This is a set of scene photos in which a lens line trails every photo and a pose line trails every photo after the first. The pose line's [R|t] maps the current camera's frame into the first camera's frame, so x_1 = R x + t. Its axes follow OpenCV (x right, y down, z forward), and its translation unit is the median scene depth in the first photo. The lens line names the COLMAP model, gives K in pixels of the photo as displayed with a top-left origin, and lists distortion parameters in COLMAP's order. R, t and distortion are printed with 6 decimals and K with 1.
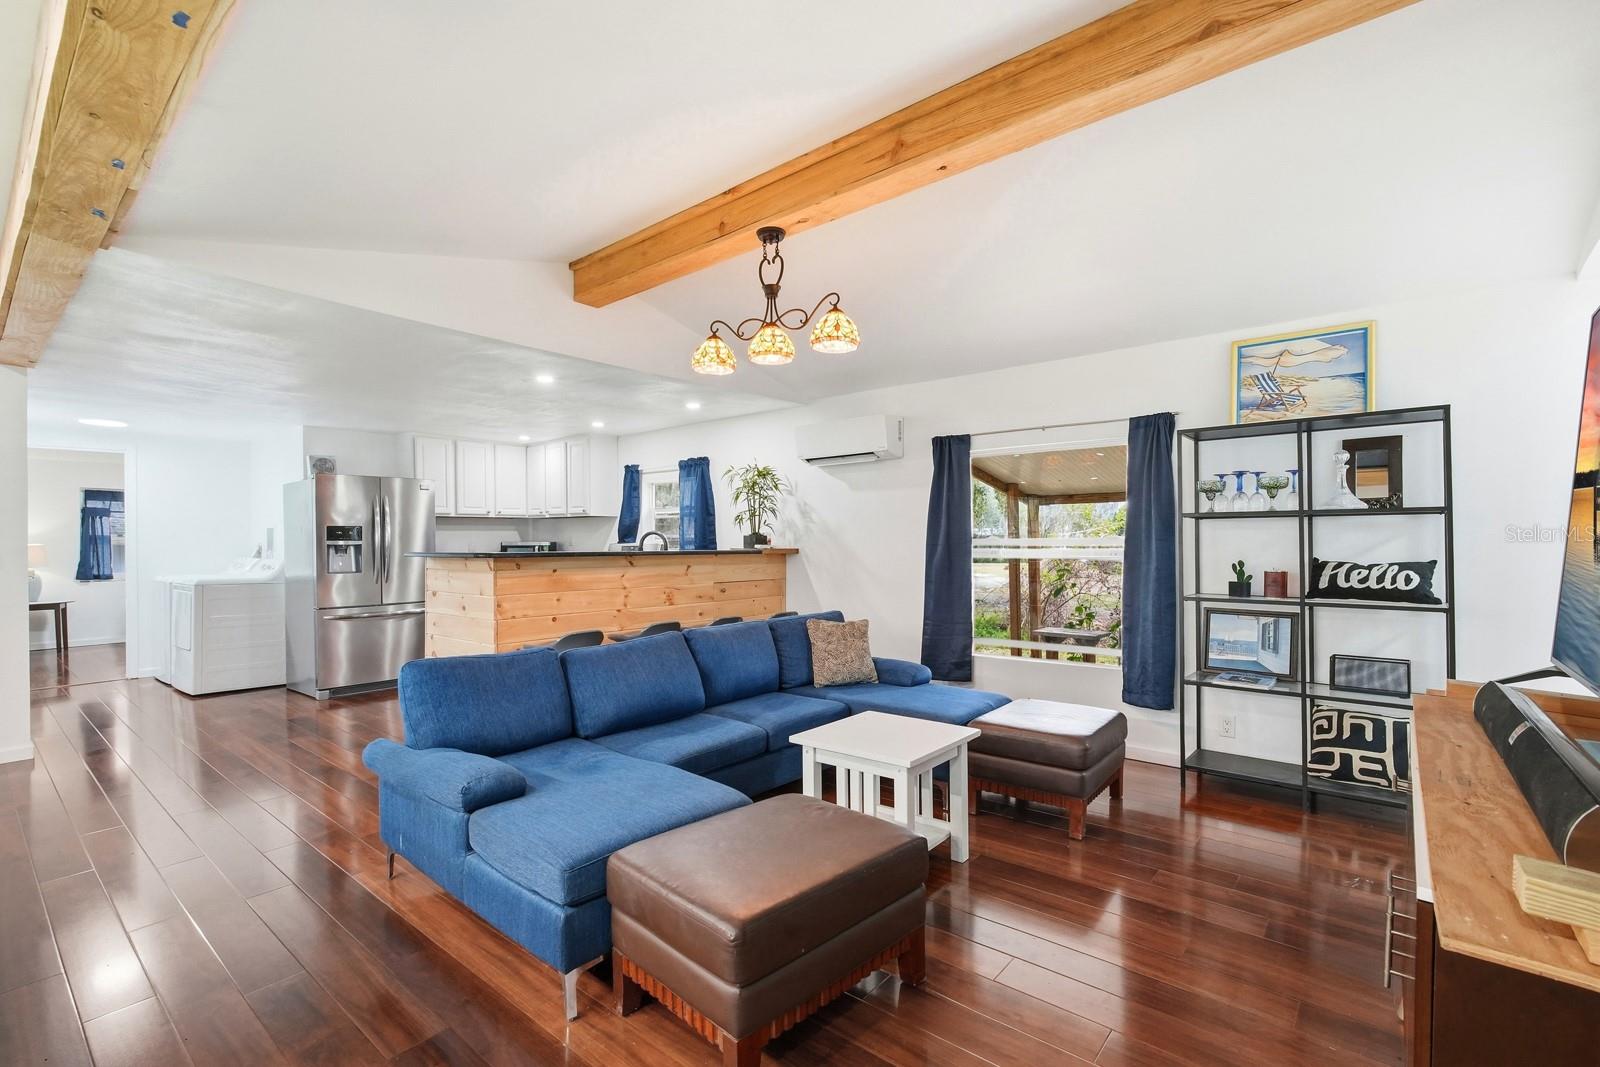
lens RADIAL K [[731.5, 0, 783.9], [0, 731.5, 534.3], [0, 0, 1]] dist [-0.013616, 0.006012]
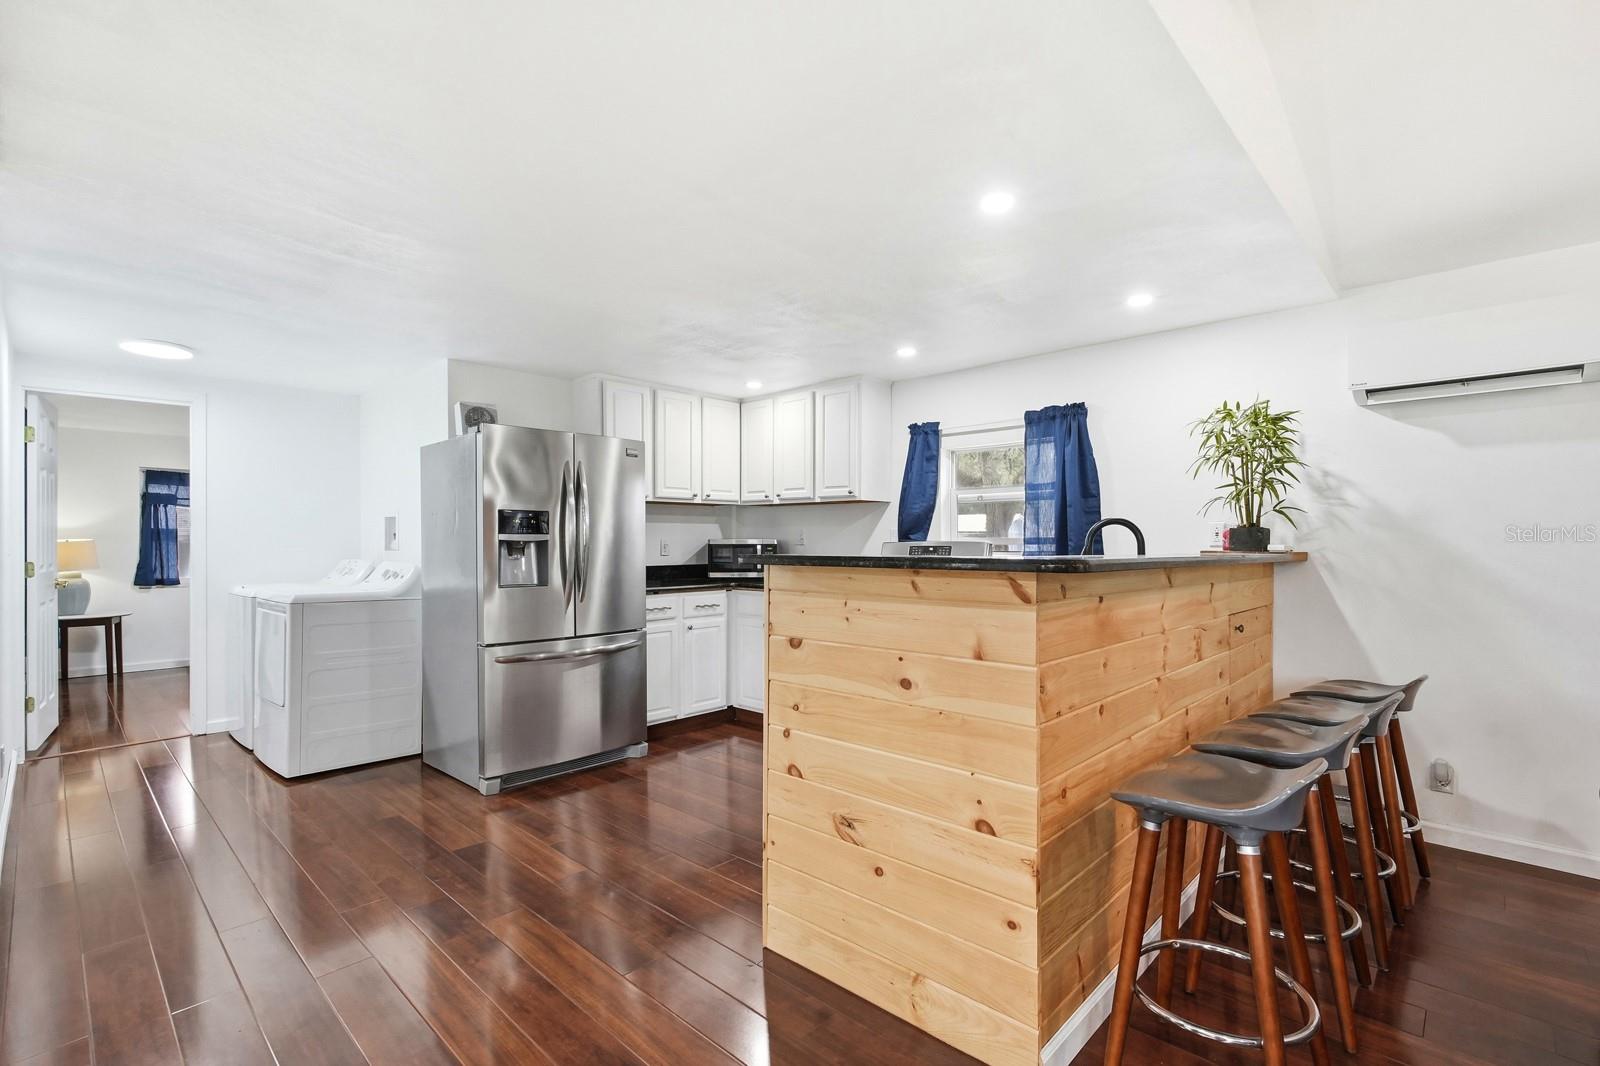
lens RADIAL K [[731.5, 0, 787.6], [0, 731.5, 538.4], [0, 0, 1]] dist [-0.013616, 0.006012]
pose [[0.998215, 0.006003, -0.059418, -0.288241], [-0.005834, 0.999978, 0.003014, 0.007645], [0.059435, -0.002662, 0.998229, 0.332256]]
